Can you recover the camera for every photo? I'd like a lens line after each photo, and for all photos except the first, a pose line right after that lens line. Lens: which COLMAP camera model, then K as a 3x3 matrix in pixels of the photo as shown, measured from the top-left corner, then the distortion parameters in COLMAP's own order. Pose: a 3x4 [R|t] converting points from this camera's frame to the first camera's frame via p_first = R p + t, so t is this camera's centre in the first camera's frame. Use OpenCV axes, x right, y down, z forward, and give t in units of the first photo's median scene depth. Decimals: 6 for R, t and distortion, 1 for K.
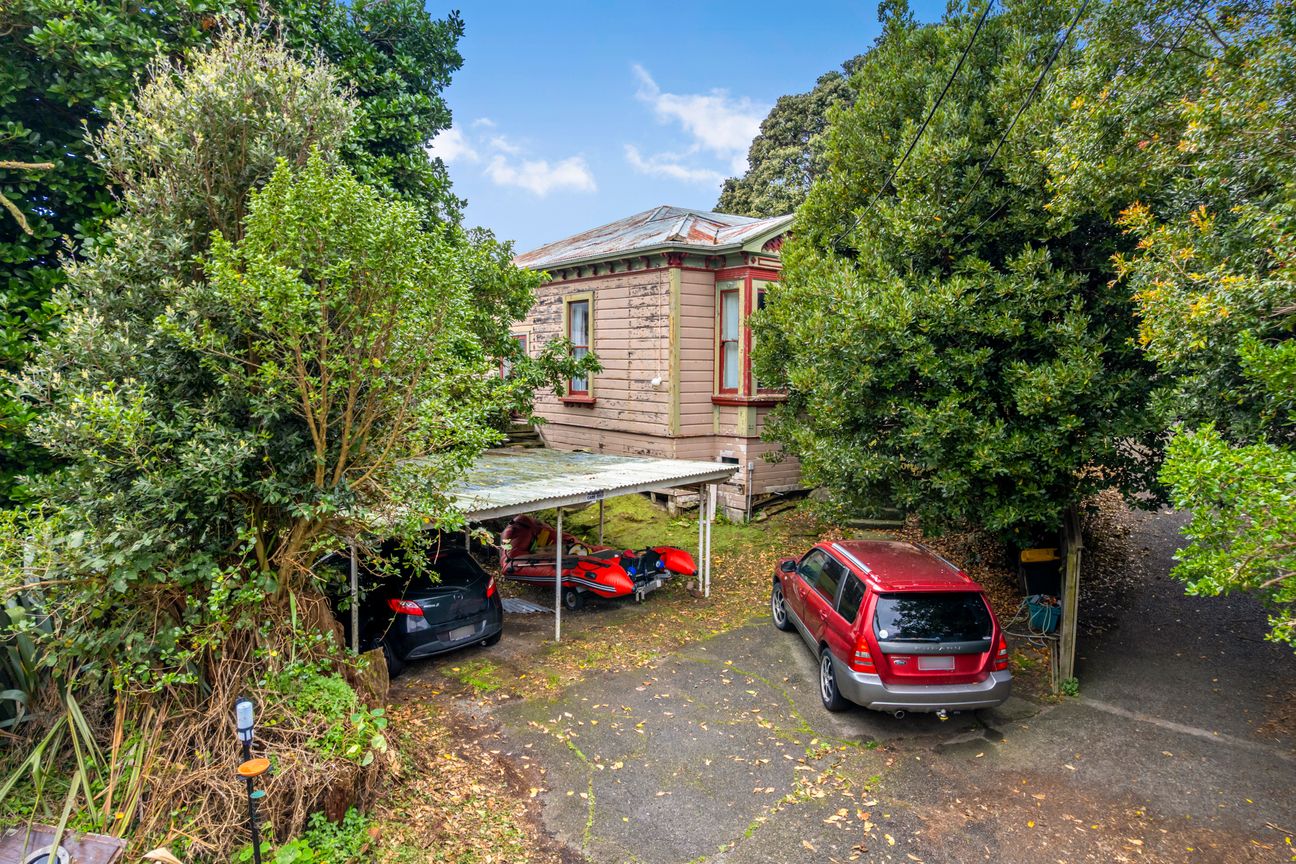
lens RADIAL K [[832.5, 0, 648.0], [0, 832.5, 432.0], [0, 0, 1]] dist [0.000046, 0.000026]
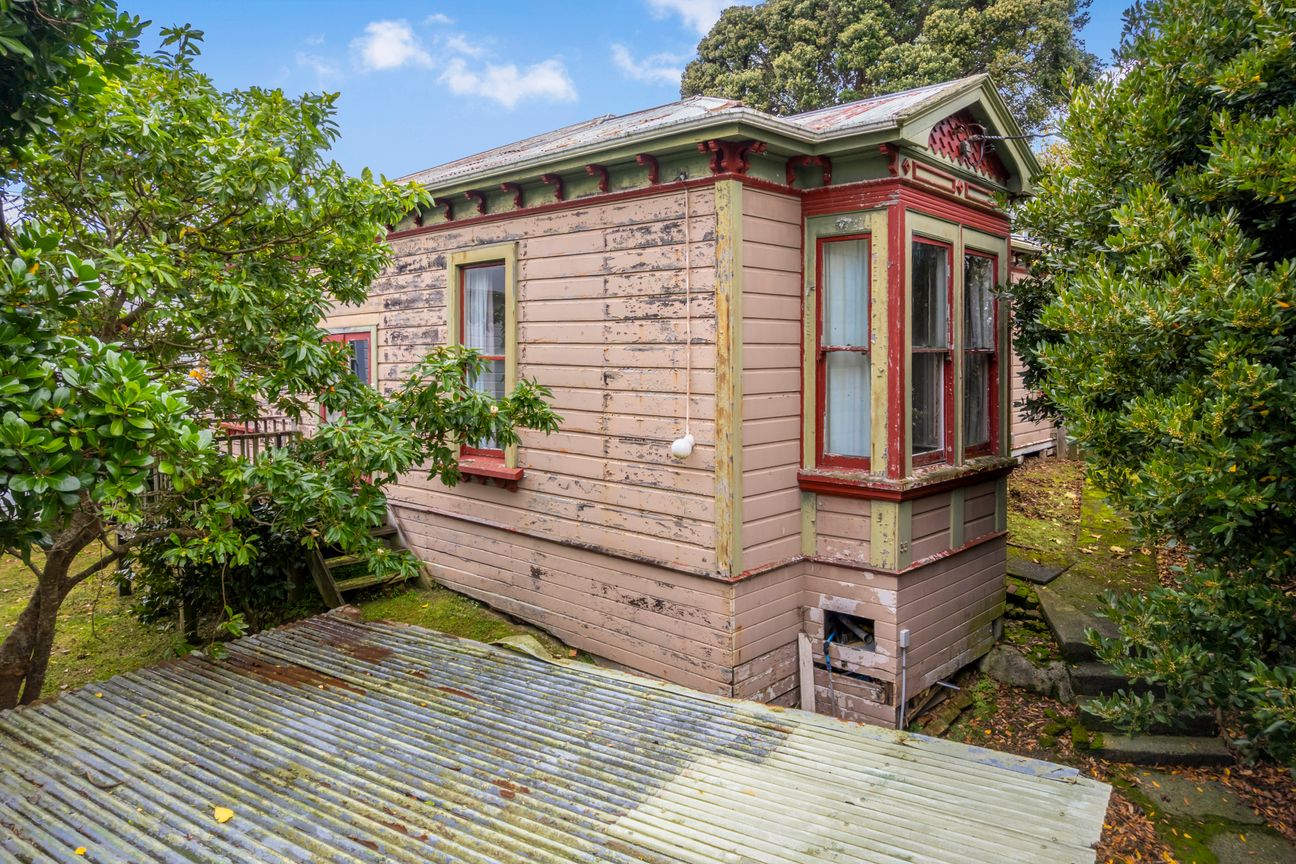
lens RADIAL K [[855.7, 0, 643.5], [0, 855.7, 365.9], [0, 0, 1]] dist [-0.046680, -0.000138]
pose [[0.987781, -0.011004, 0.155456, -0.075172], [0.020451, 0.998031, -0.059303, -0.074071], [-0.154498, 0.061757, 0.986061, 0.556199]]
